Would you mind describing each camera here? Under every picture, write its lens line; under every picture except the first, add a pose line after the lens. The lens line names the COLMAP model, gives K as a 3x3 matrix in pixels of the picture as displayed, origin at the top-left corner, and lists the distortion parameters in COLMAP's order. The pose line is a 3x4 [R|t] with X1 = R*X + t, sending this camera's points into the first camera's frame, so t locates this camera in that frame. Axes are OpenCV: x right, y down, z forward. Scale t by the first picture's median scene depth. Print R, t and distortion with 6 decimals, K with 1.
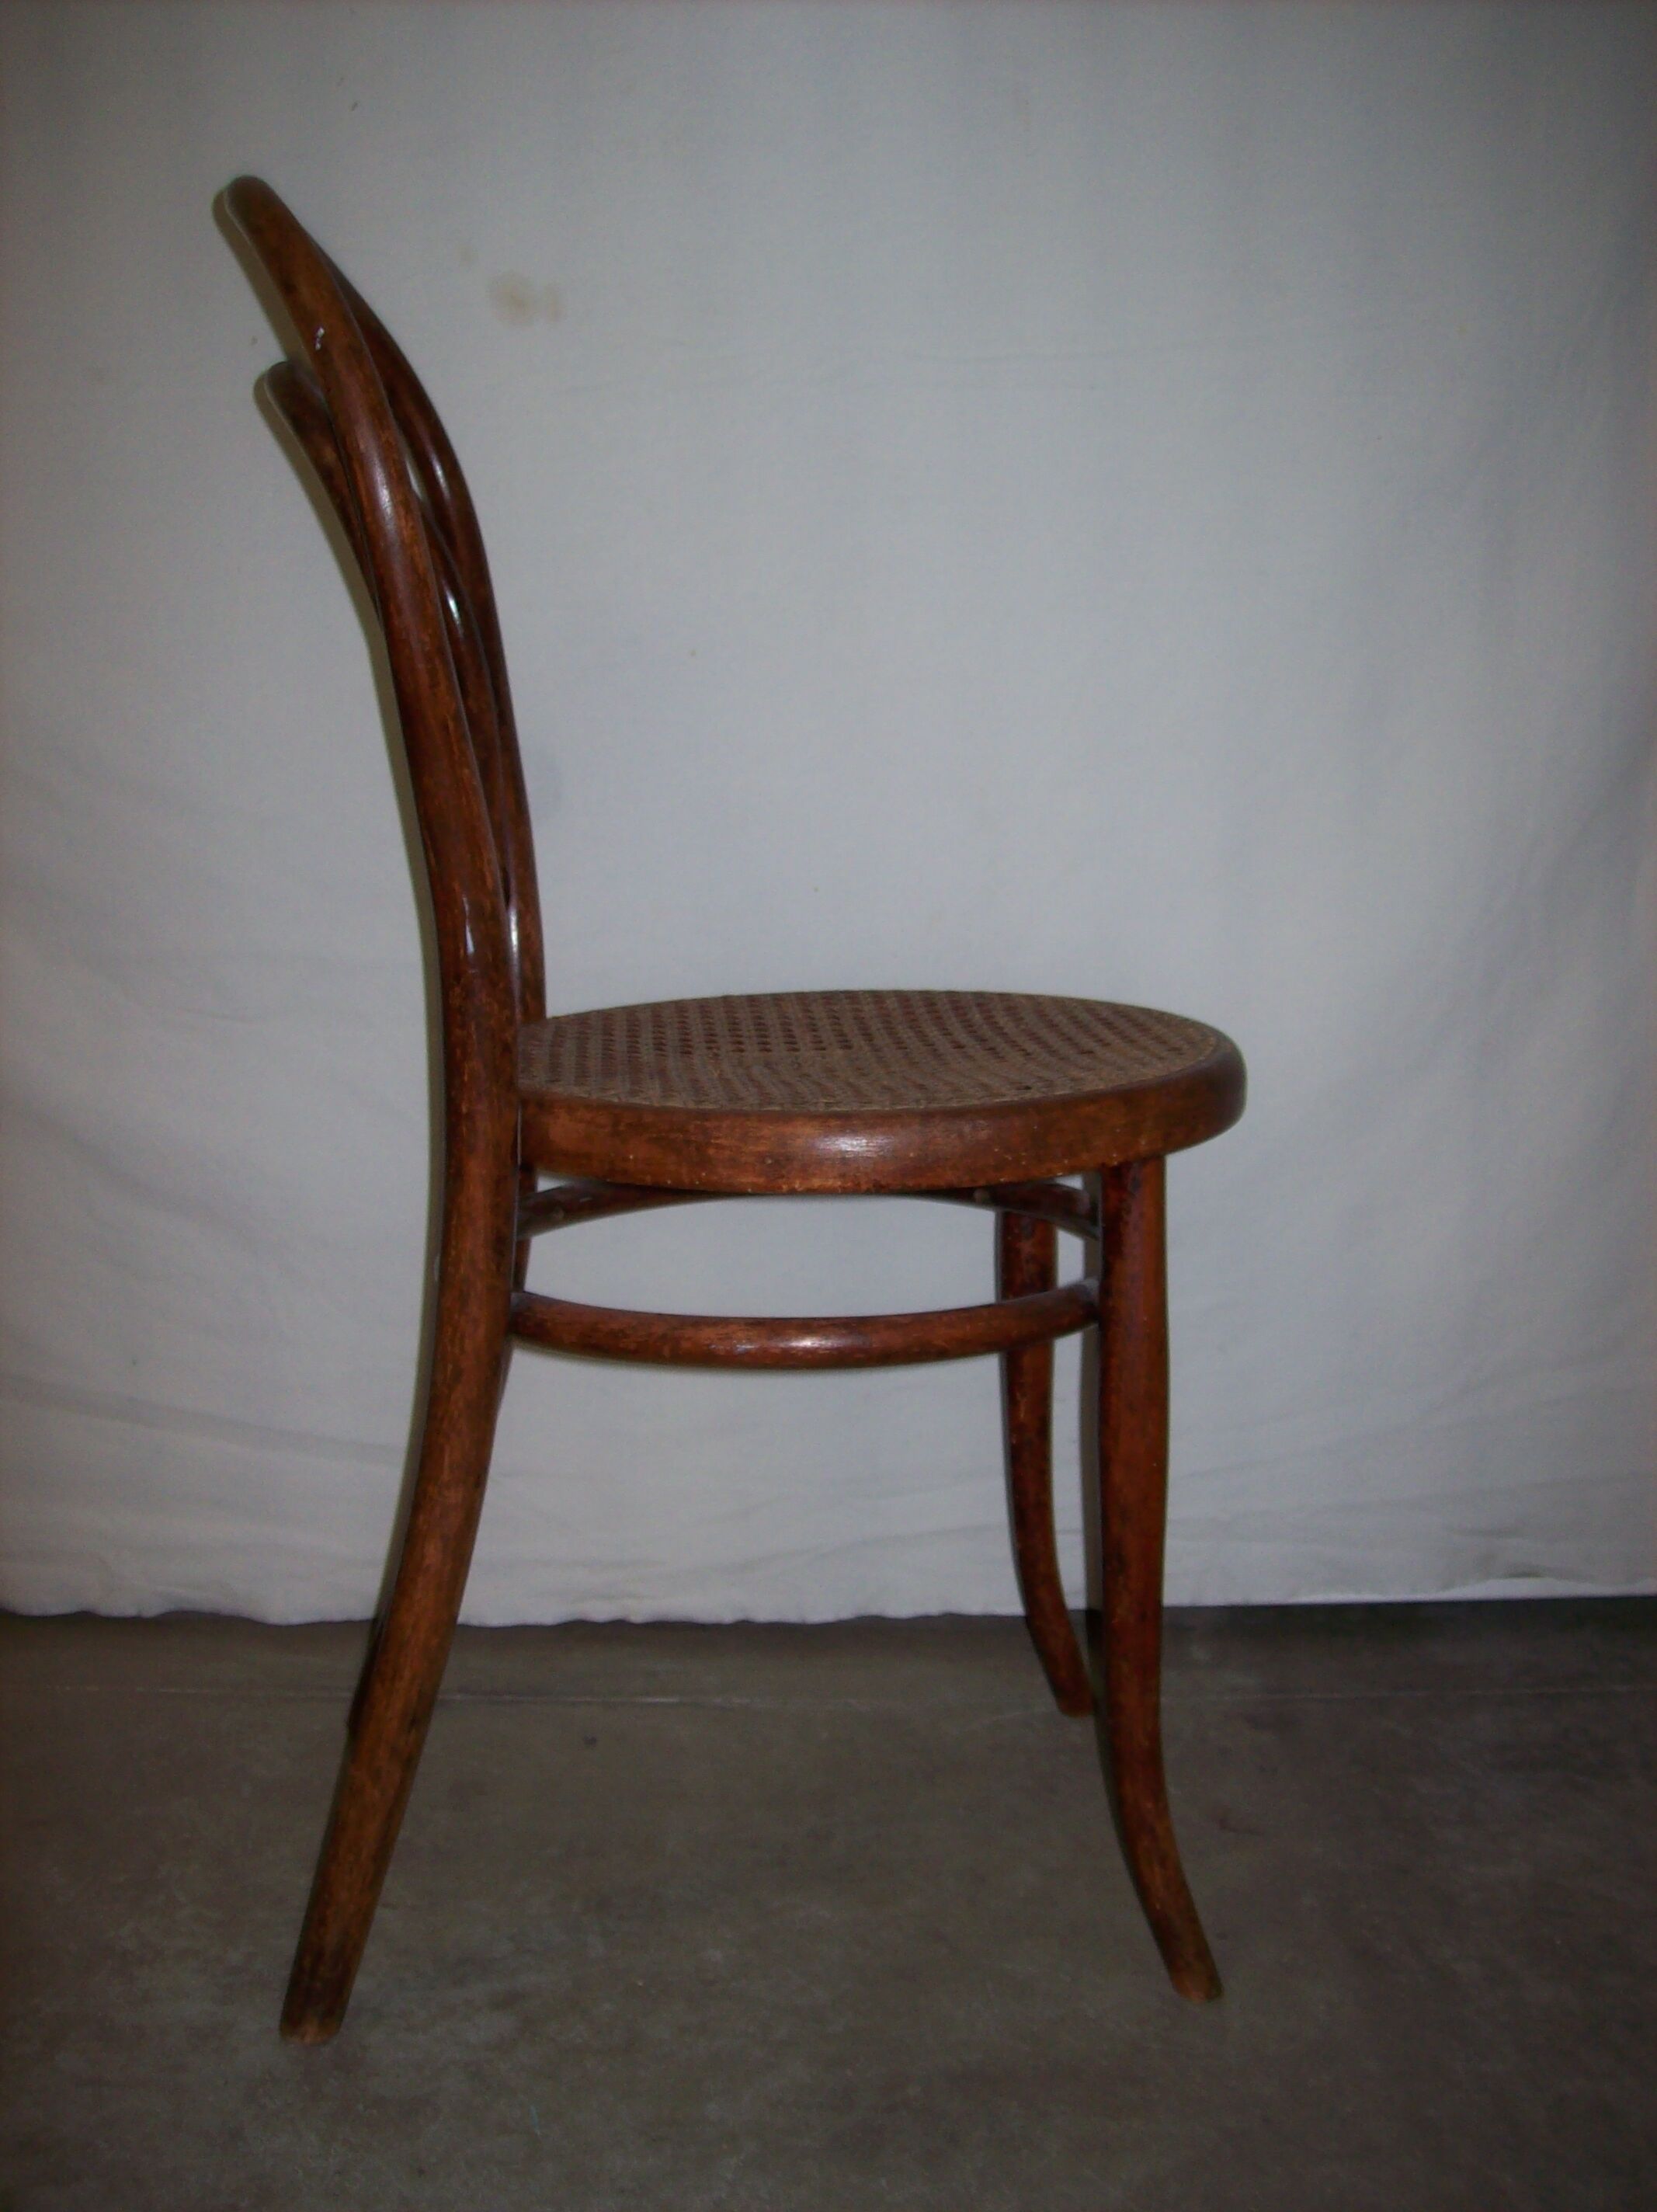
lens RADIAL K [[2342.6, 0, 828.5], [0, 2342.6, 1106.0], [0, 0, 1]] dist [-0.200383, 0.170539]
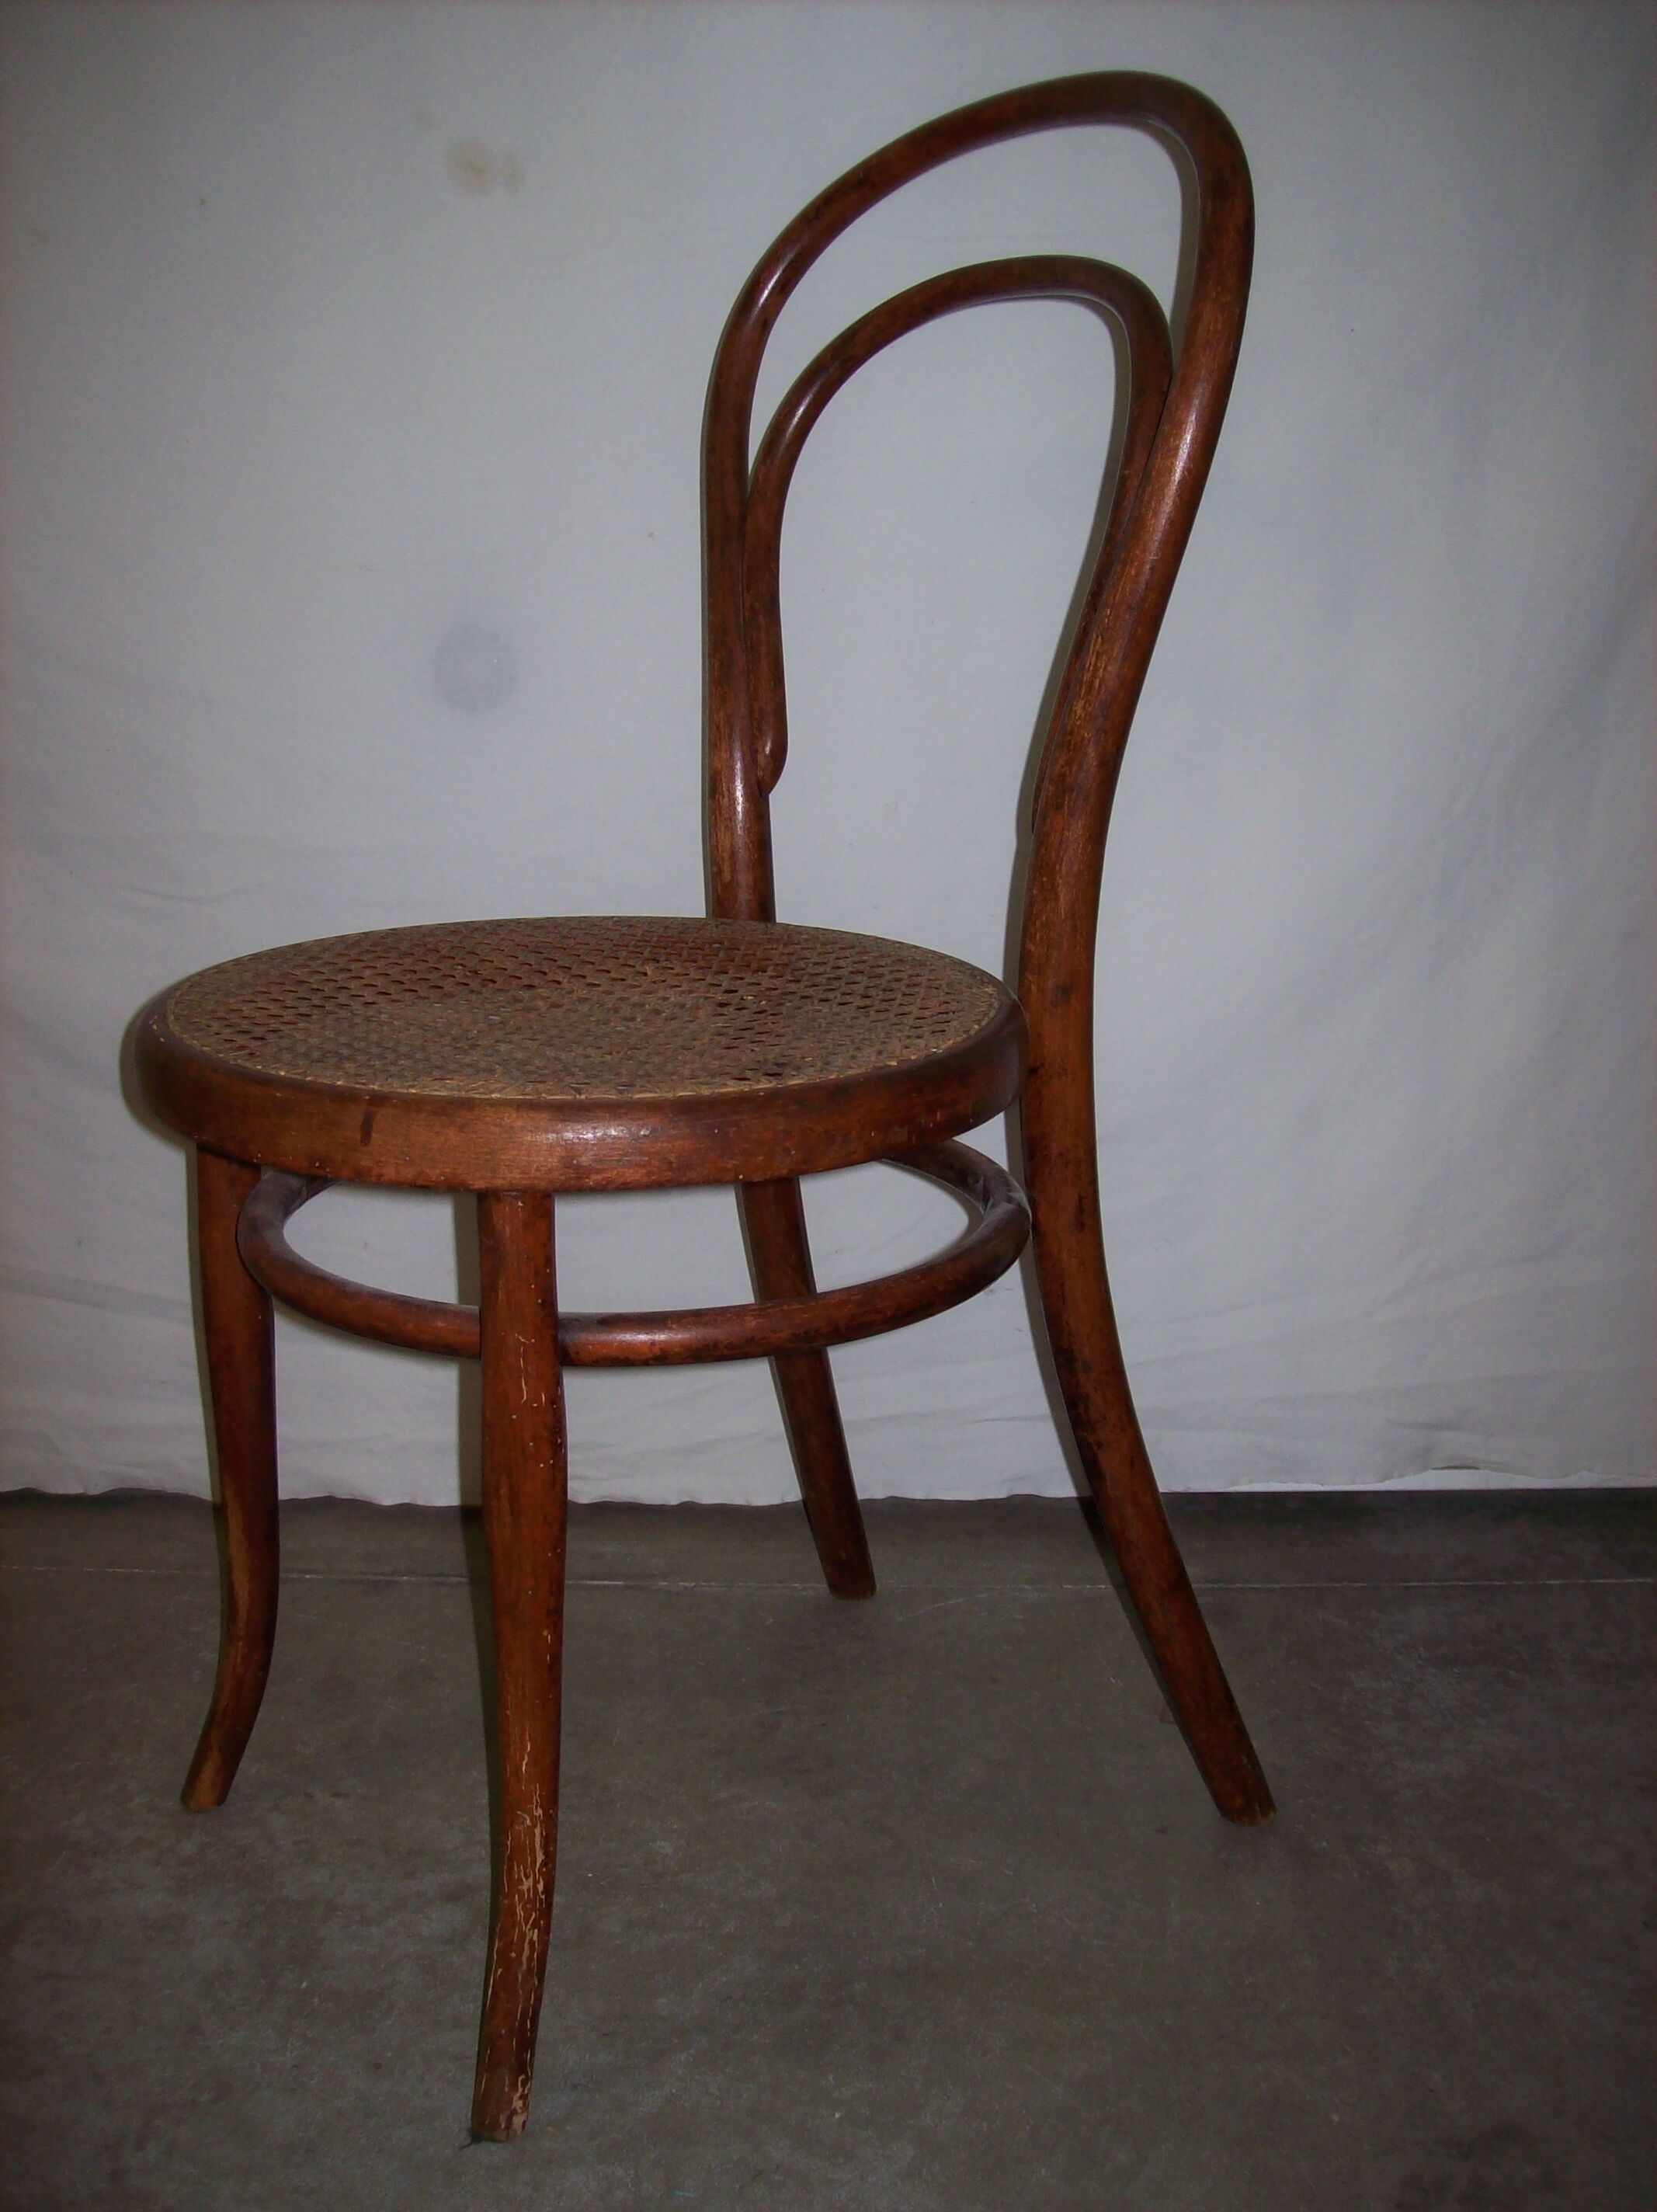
lens RADIAL K [[2342.6, 0, 828.5], [0, 2342.6, 1106.0], [0, 0, 1]] dist [-0.200383, 0.170539]
pose [[0.999482, 0.012301, 0.029735, -0.009751], [-0.014382, 0.997385, 0.070826, -0.027041], [-0.028786, -0.071217, 0.997045, 0.004157]]
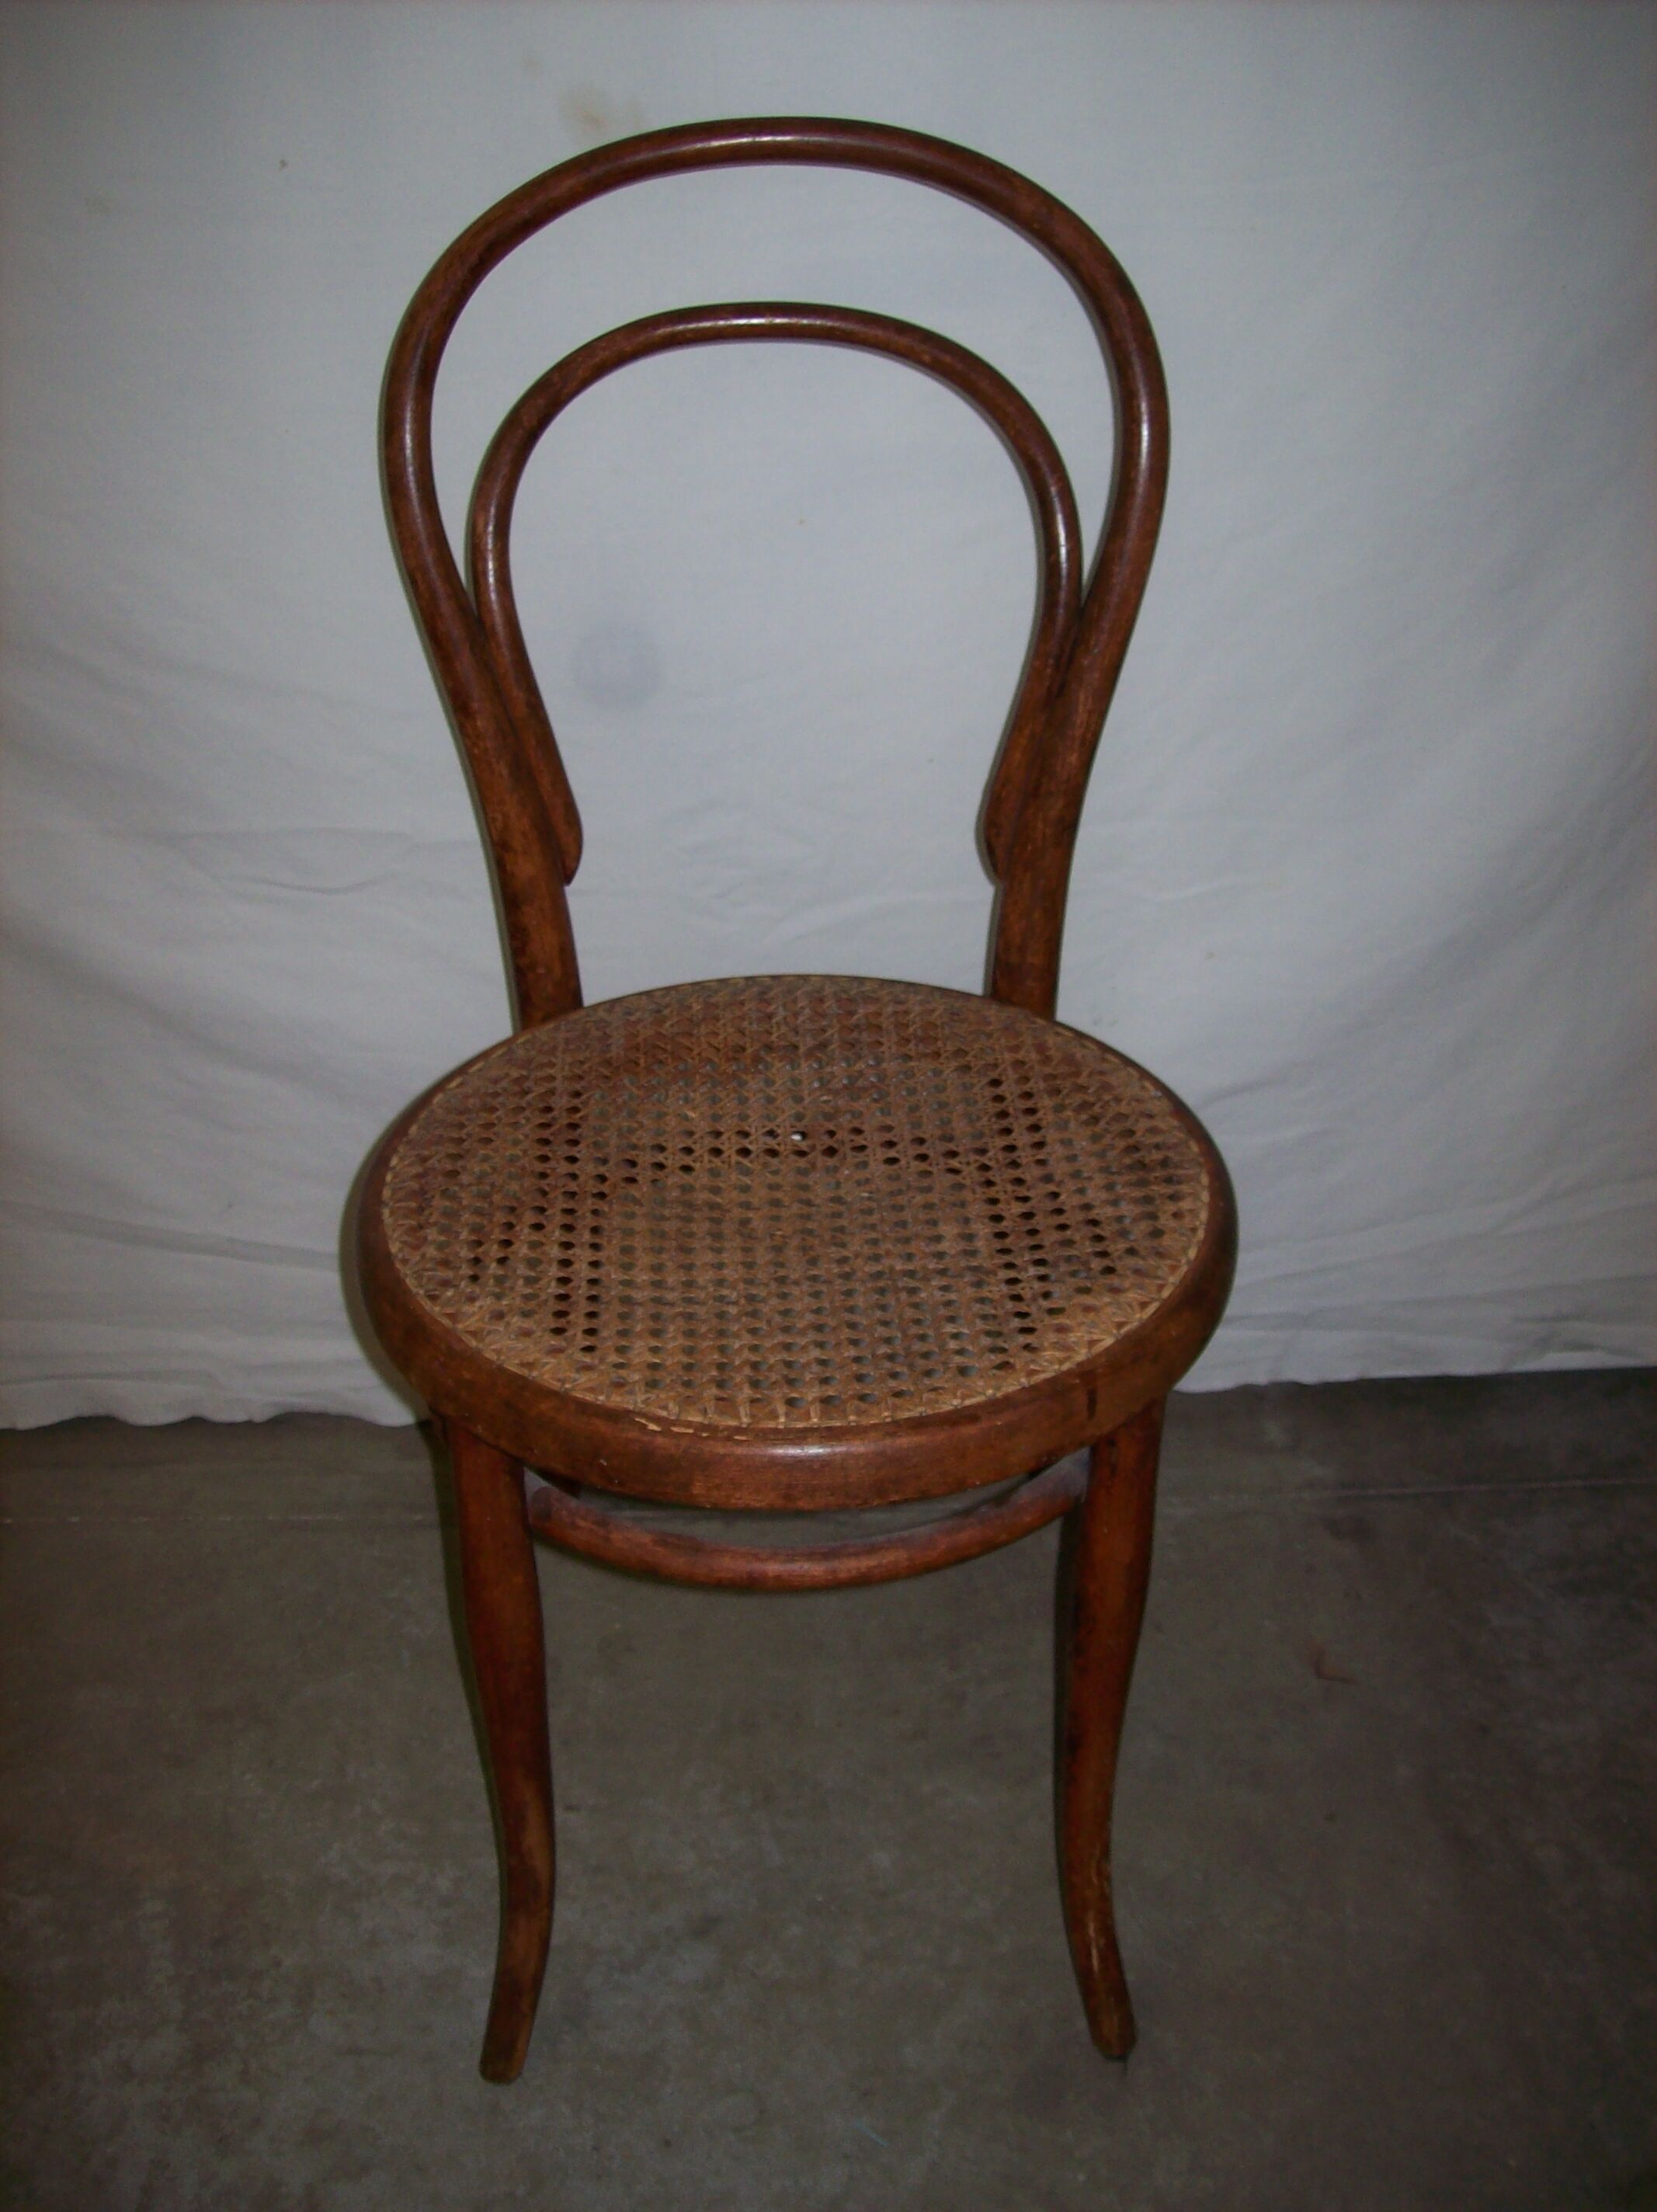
lens RADIAL K [[2342.6, 0, 828.5], [0, 2342.6, 1106.0], [0, 0, 1]] dist [-0.200383, 0.170539]
pose [[0.998399, -0.028576, 0.048816, -0.107914], [0.009735, 0.936935, 0.349369, -0.326019], [-0.055720, -0.348334, 0.935713, 0.077357]]
